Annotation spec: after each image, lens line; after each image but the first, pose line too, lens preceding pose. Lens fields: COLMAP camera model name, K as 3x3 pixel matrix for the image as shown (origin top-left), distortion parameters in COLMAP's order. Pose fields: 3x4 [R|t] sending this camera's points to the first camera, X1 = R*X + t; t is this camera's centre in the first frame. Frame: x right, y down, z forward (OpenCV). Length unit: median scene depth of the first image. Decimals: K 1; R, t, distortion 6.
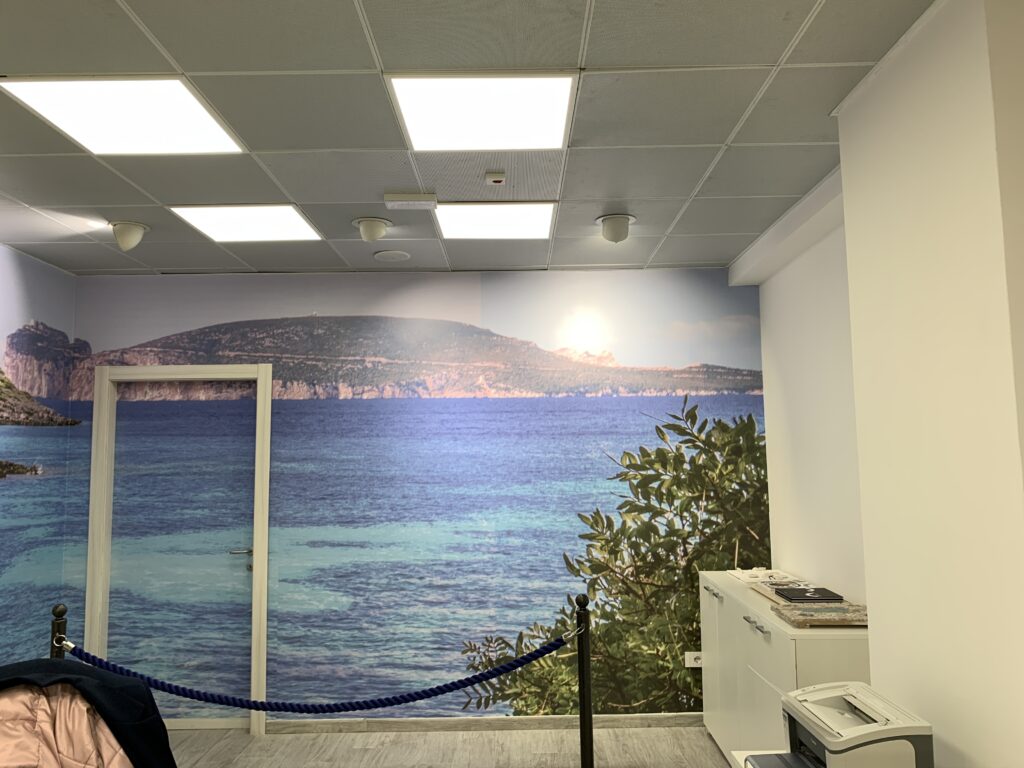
lens RADIAL K [[796.7, 0, 509.1], [0, 796.7, 362.3], [0, 0, 1]] dist [0.080982, -0.062210]
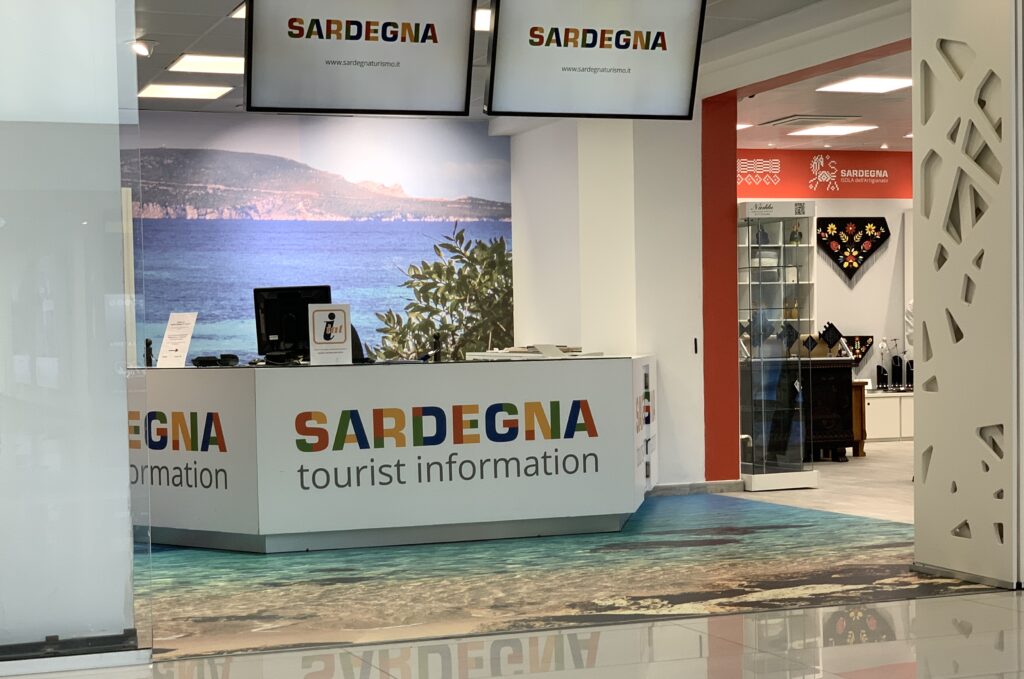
lens RADIAL K [[1760.3, 0, 501.1], [0, 1760.3, 417.3], [0, 0, 1]] dist [0.029109, 0.000000]
pose [[0.927939, -0.023869, 0.371966, -0.768069], [-0.032488, 0.988970, 0.144509, -0.057659], [-0.371313, -0.146180, 0.916929, -1.654109]]
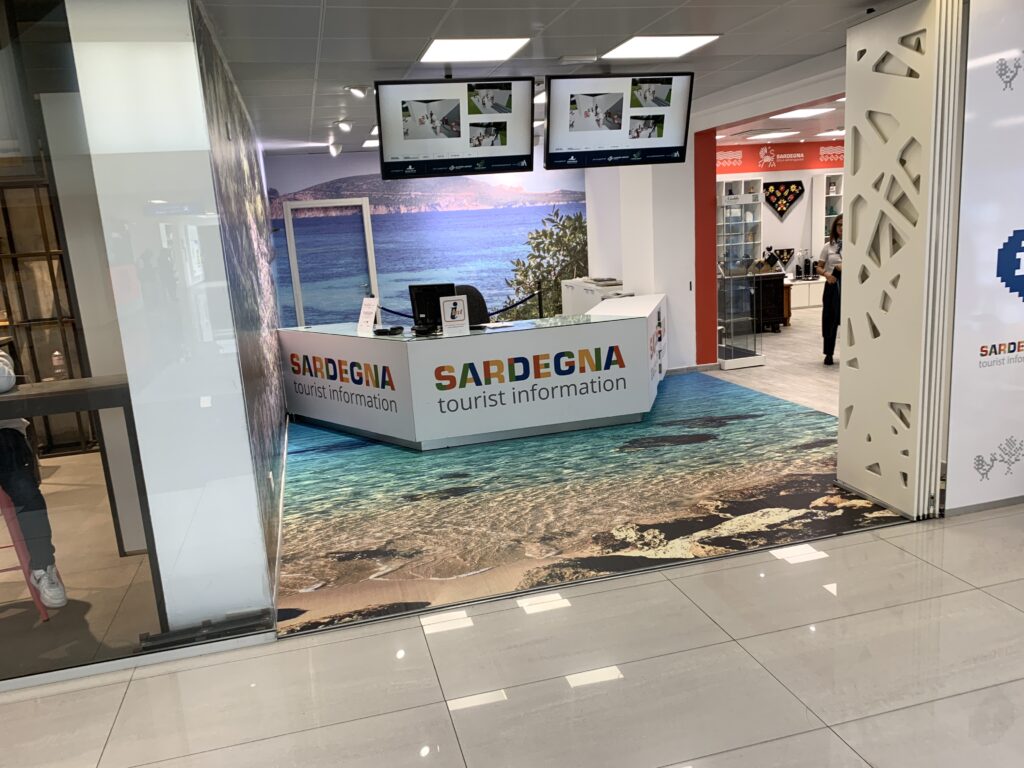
lens RADIAL K [[796.7, 0, 522.5], [0, 796.7, 385.7], [0, 0, 1]] dist [0.080982, -0.062210]
pose [[0.959807, -0.101834, 0.261535, -0.510252], [0.018780, 0.953067, 0.302178, -0.157817], [-0.280032, -0.285121, 0.916672, -1.198784]]
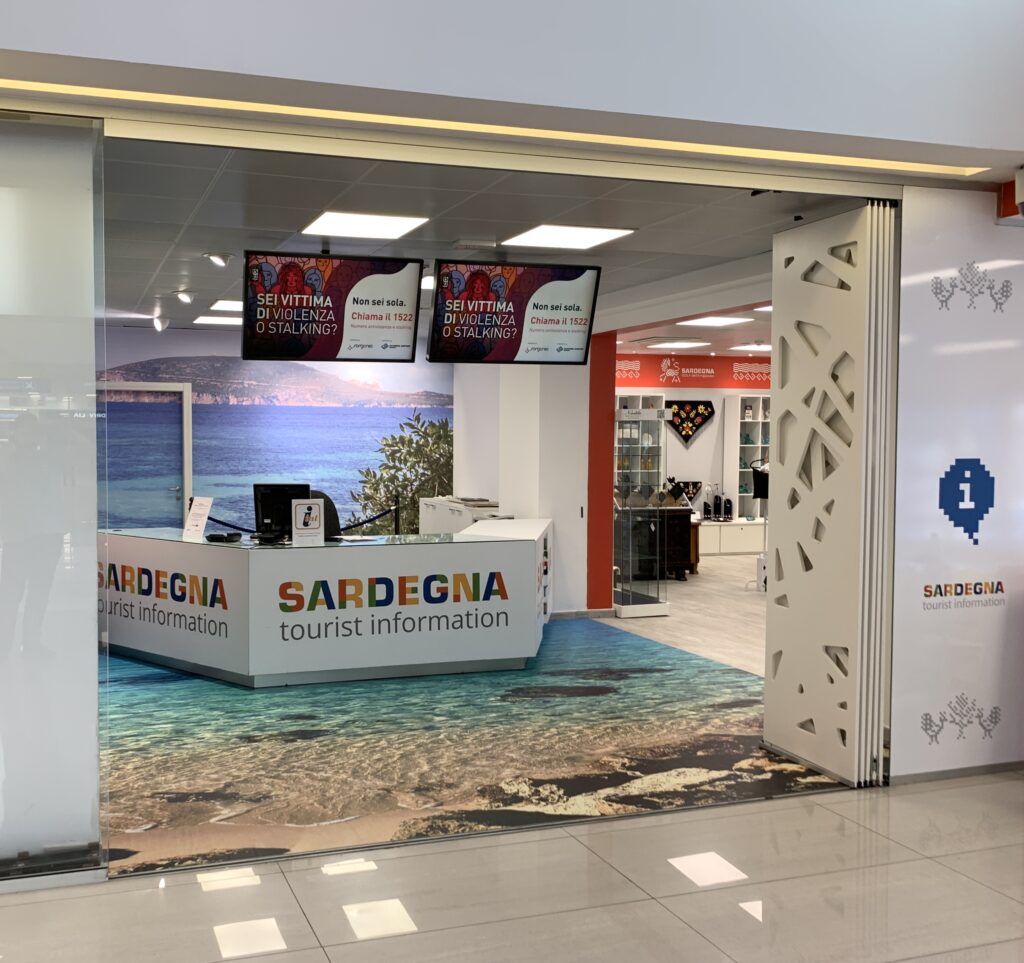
lens RADIAL K [[1054.9, 0, 392.7], [0, 1054.9, 479.0], [0, 0, 1]] dist [0.051007, 0.000000]
pose [[0.948289, 0.002226, 0.317399, -0.607176], [-0.050914, 0.988094, 0.145186, -0.146683], [-0.313297, -0.153838, 0.937112, -1.302569]]
